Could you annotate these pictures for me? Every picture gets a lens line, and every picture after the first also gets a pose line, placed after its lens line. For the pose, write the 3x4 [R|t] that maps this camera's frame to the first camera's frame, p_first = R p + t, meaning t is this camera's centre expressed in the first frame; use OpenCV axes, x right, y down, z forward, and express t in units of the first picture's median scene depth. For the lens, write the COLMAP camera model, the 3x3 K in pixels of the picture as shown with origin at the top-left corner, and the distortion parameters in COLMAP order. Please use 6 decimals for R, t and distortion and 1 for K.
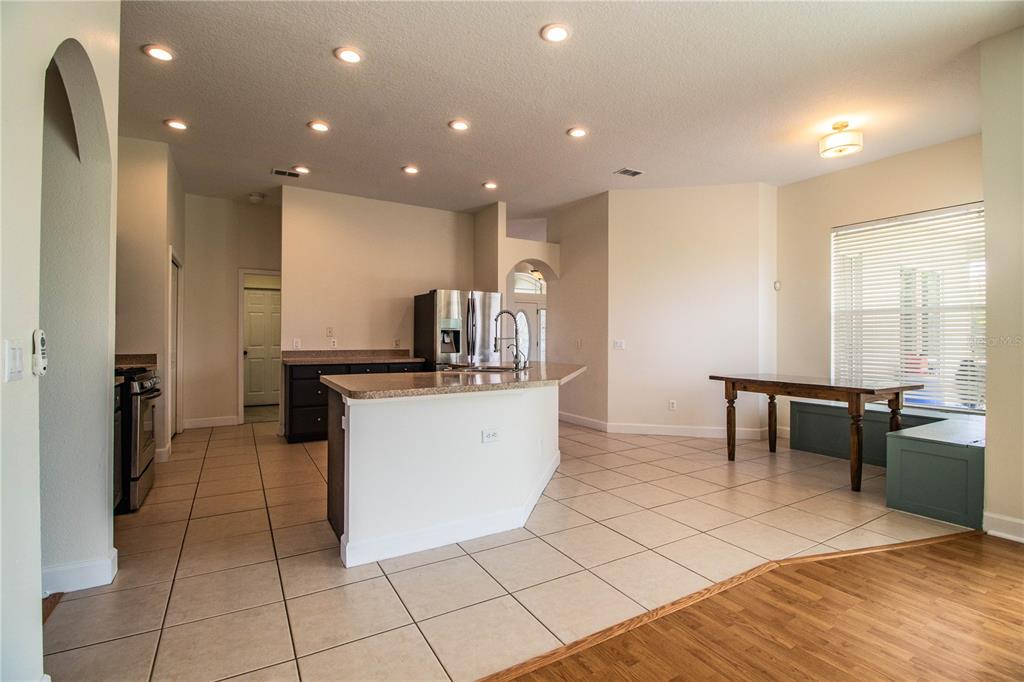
lens RADIAL K [[470.6, 0, 520.1], [0, 470.6, 336.3], [0, 0, 1]] dist [-0.011472, -0.000627]
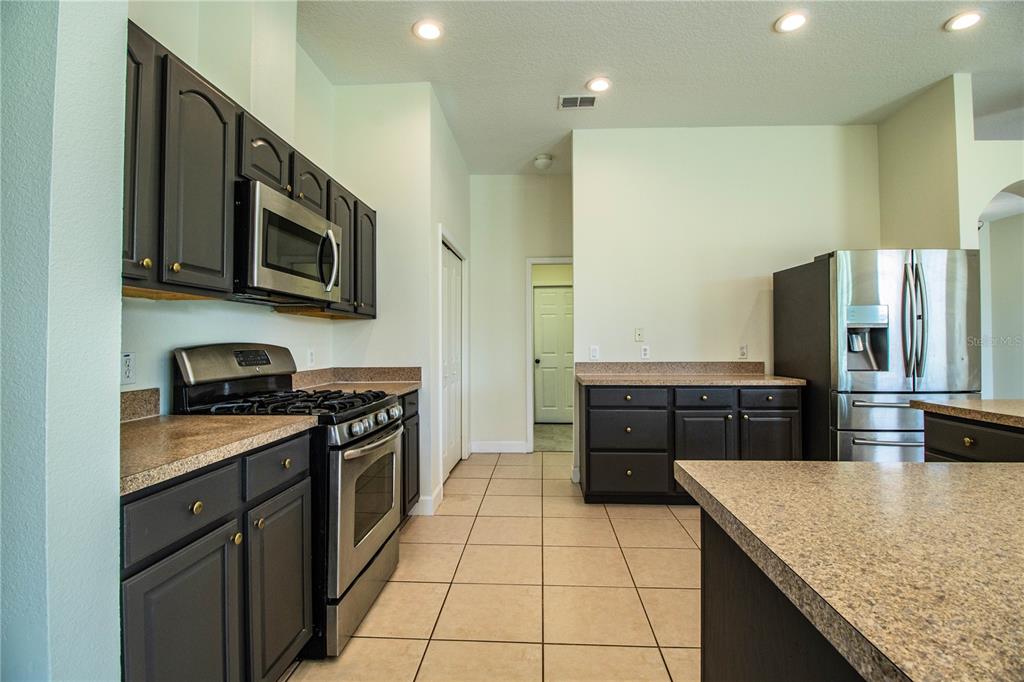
lens RADIAL K [[470.6, 0, 520.1], [0, 470.6, 336.3], [0, 0, 1]] dist [-0.011472, -0.000627]
pose [[0.831340, -0.014136, -0.555585, -0.176727], [0.008451, 0.999882, -0.012796, 0.000143], [0.555700, 0.005943, 0.831362, 0.353684]]
